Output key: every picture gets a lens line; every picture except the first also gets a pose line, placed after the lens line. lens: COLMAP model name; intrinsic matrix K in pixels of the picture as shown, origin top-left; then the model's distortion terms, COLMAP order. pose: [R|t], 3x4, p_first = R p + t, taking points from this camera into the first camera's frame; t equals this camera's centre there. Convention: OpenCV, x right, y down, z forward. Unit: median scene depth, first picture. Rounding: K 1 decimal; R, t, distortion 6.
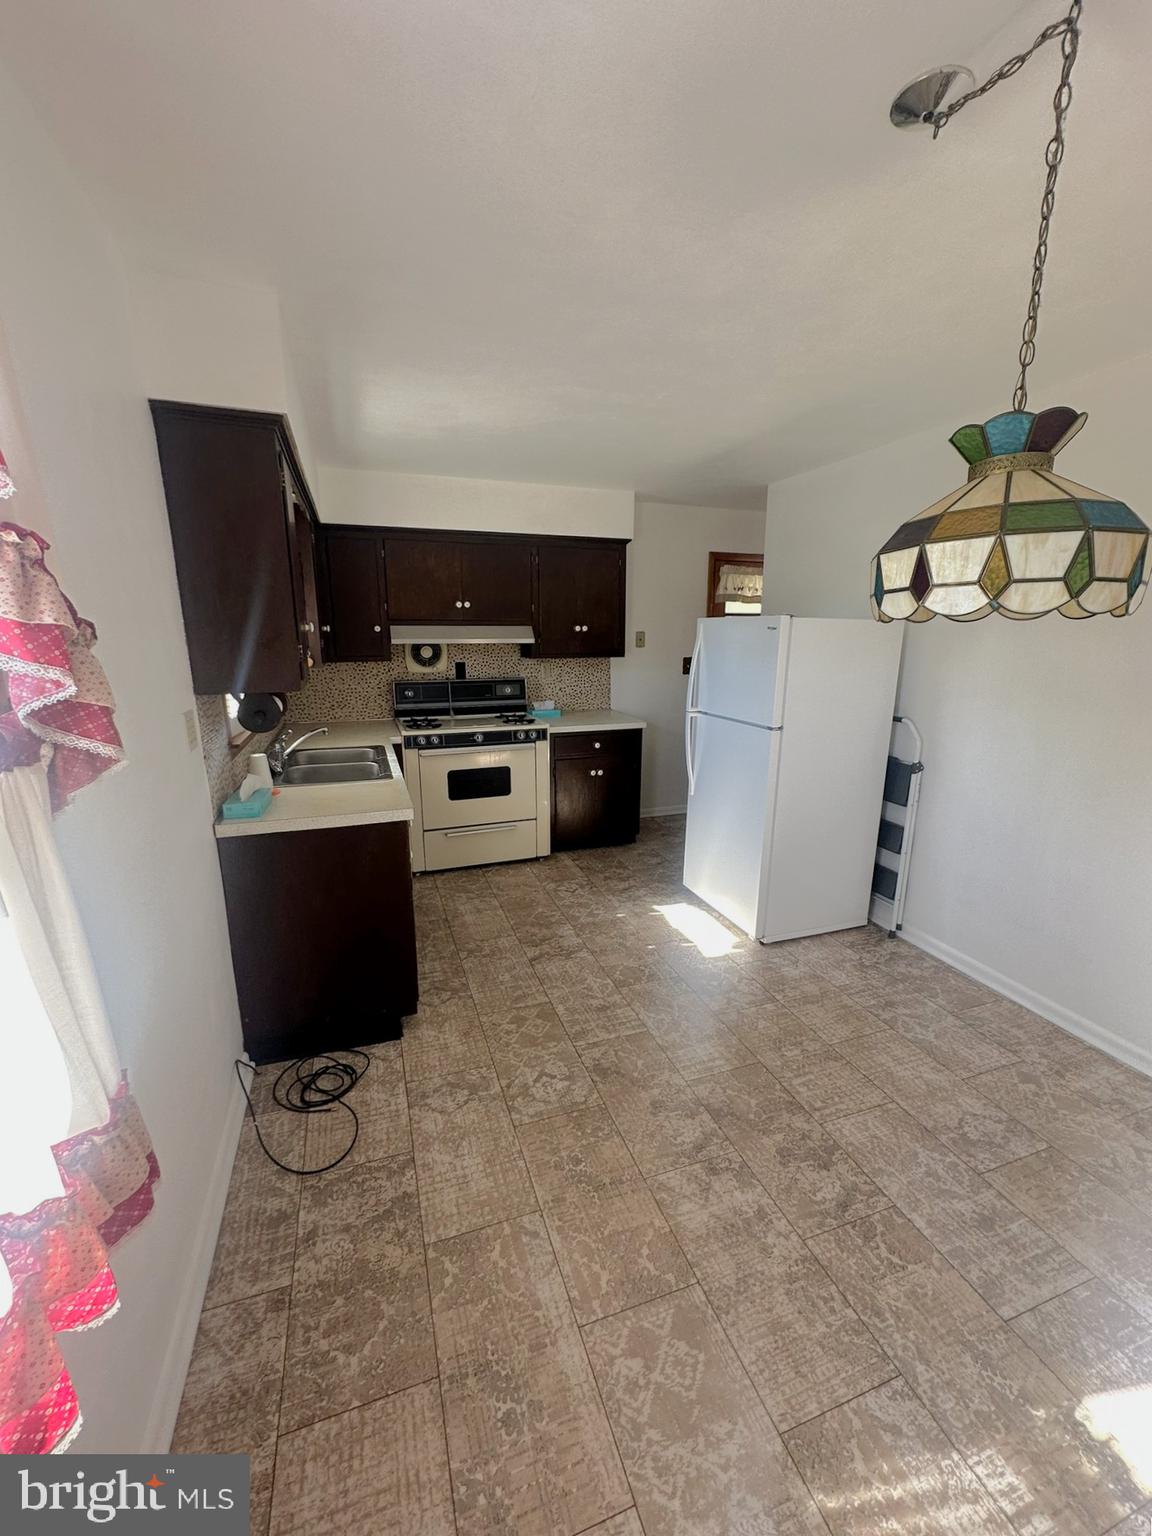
lens RADIAL K [[616.9, 0, 567.6], [0, 616.9, 769.1], [0, 0, 1]] dist [-0.001222, -0.001084]
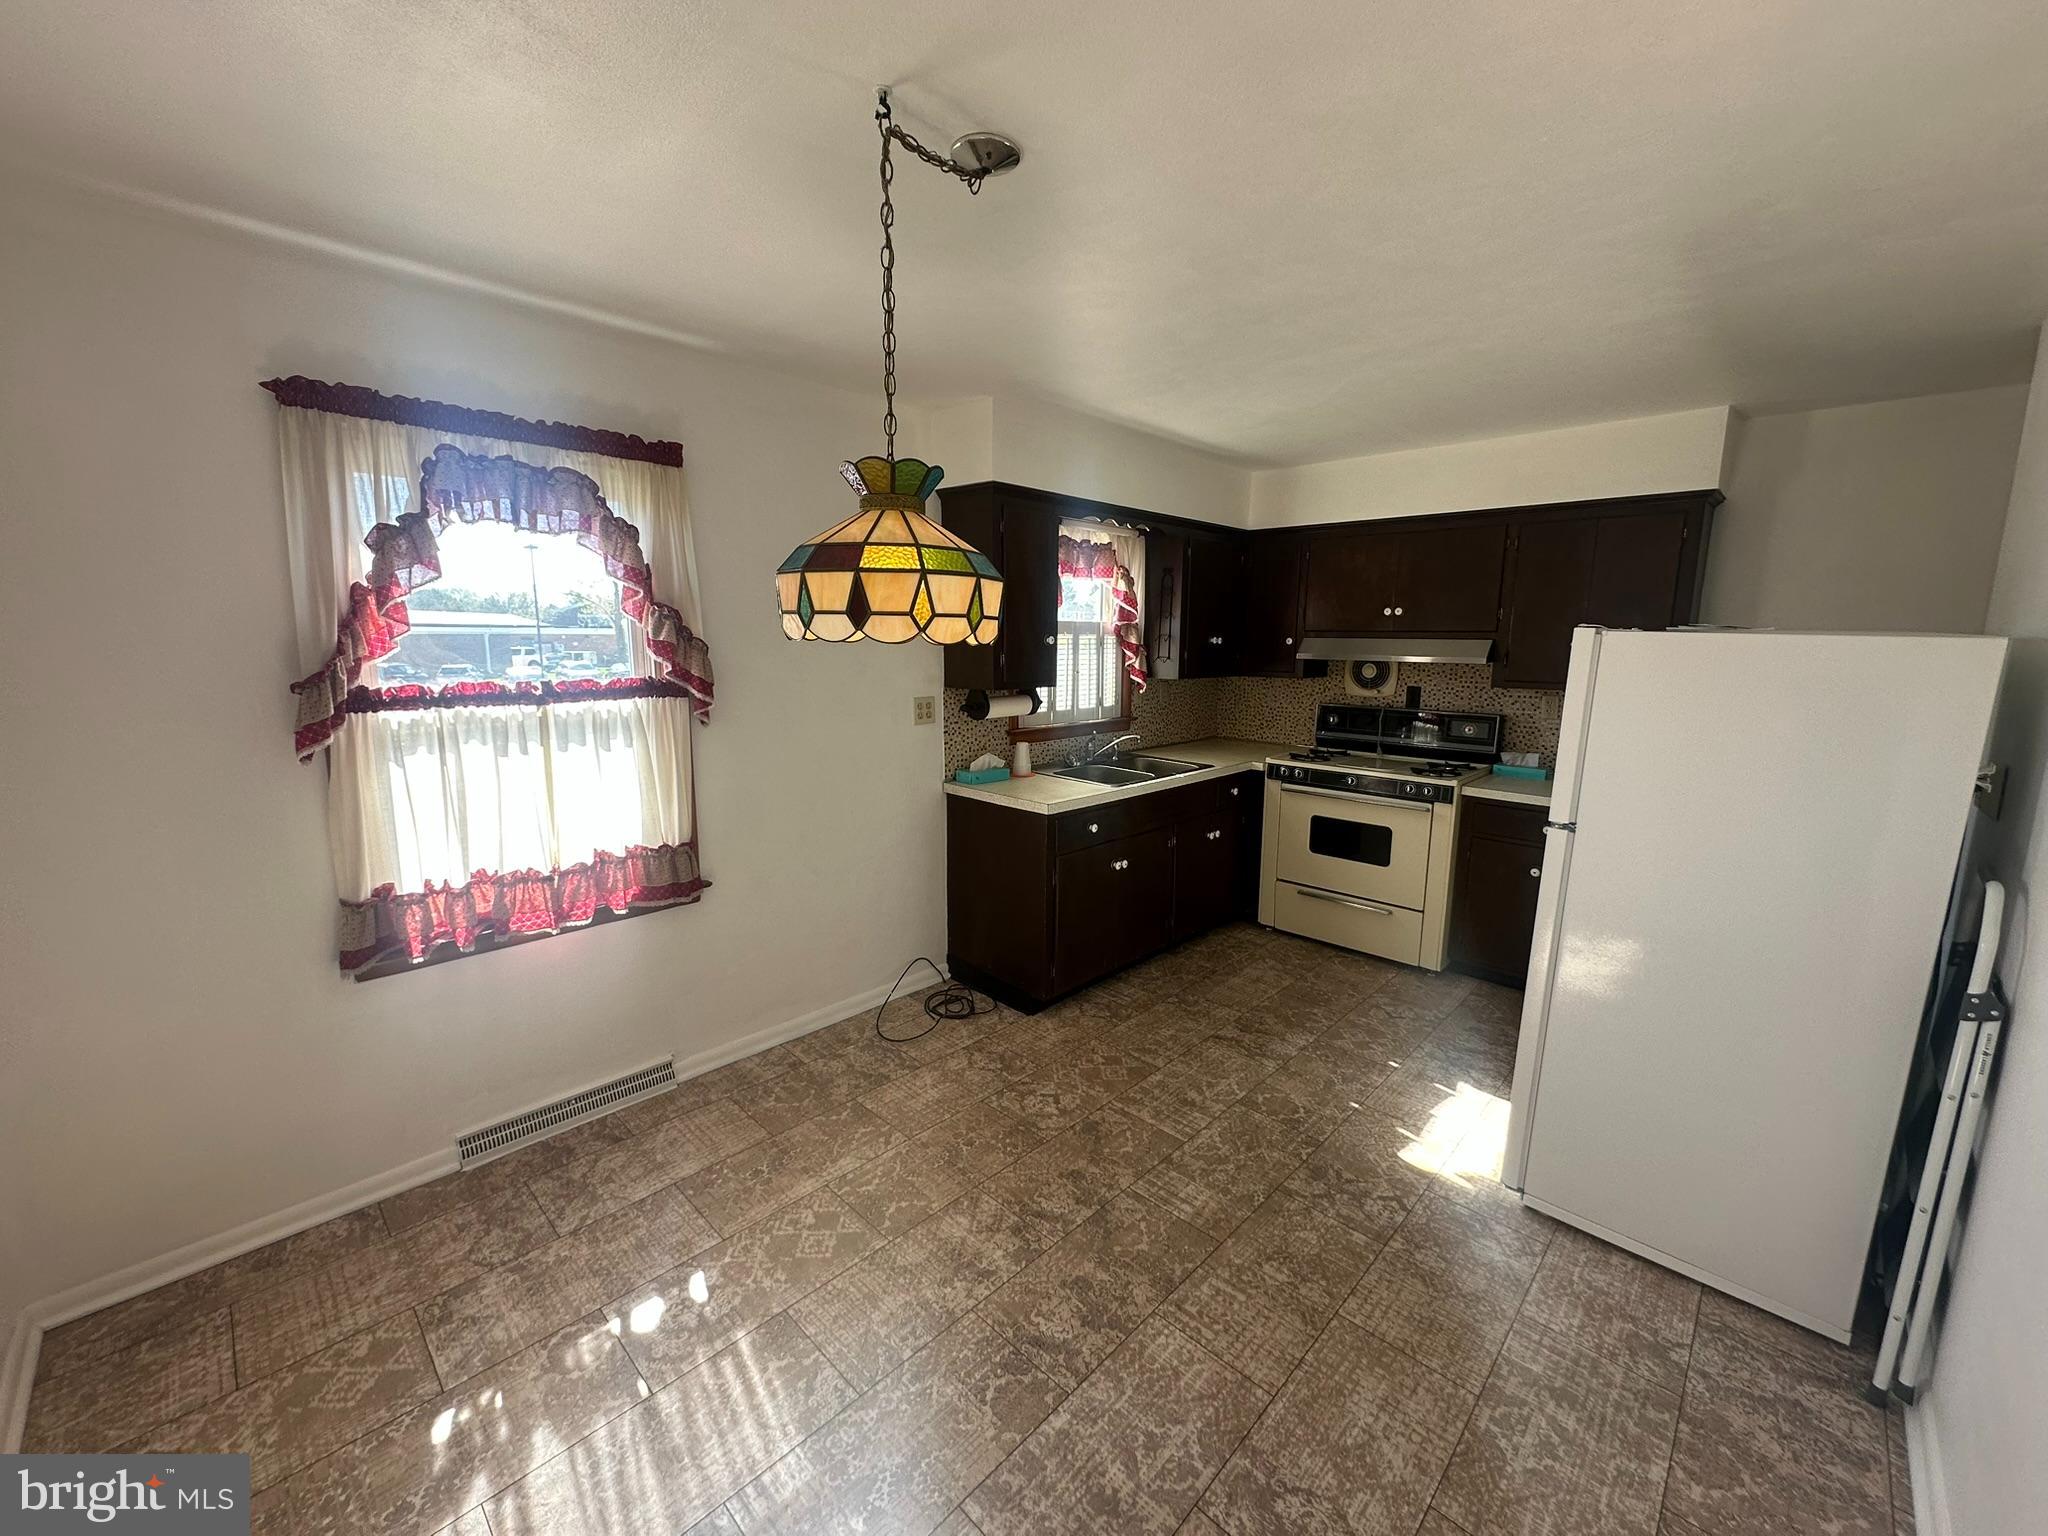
lens RADIAL K [[822.5, 0, 1035.7], [0, 822.5, 774.3], [0, 0, 1]] dist [-0.001222, -0.001084]
pose [[0.449177, 0.155852, -0.879744, 1.069603], [-0.204675, 0.976432, 0.068478, -0.089685], [0.869683, 0.149303, 0.470490, 0.302473]]
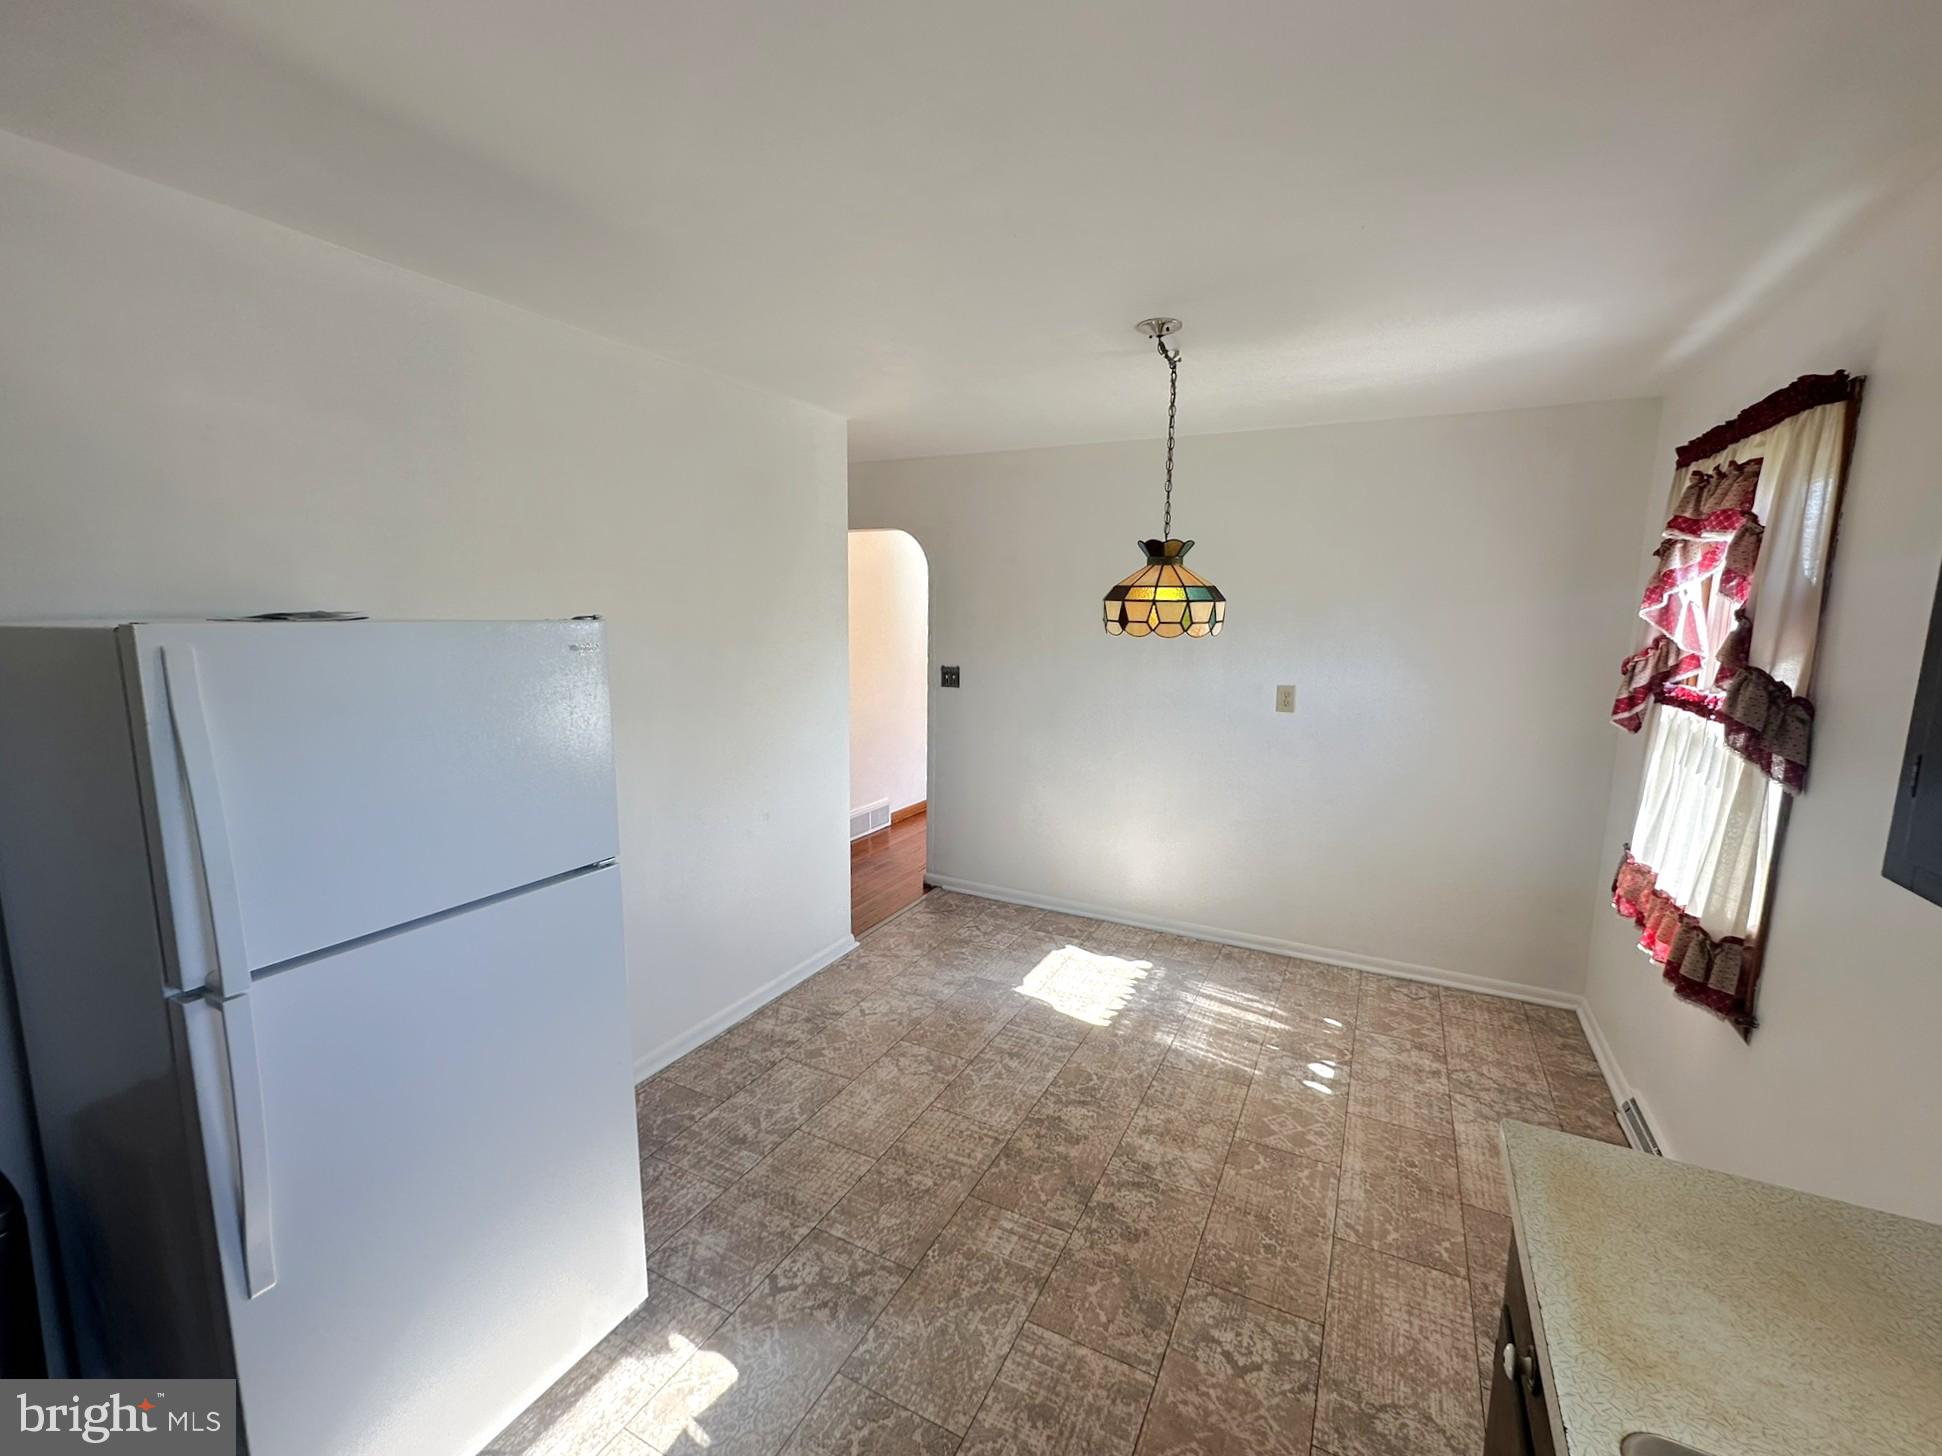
lens RADIAL K [[780.0, 0, 984.7], [0, 780.0, 721.7], [0, 0, 1]] dist [-0.001222, -0.001084]
pose [[-0.687673, -0.112142, 0.717307, -0.372437], [0.147871, 0.945655, 0.289604, -0.406850], [-0.710802, 0.305222, -0.633719, 1.564776]]
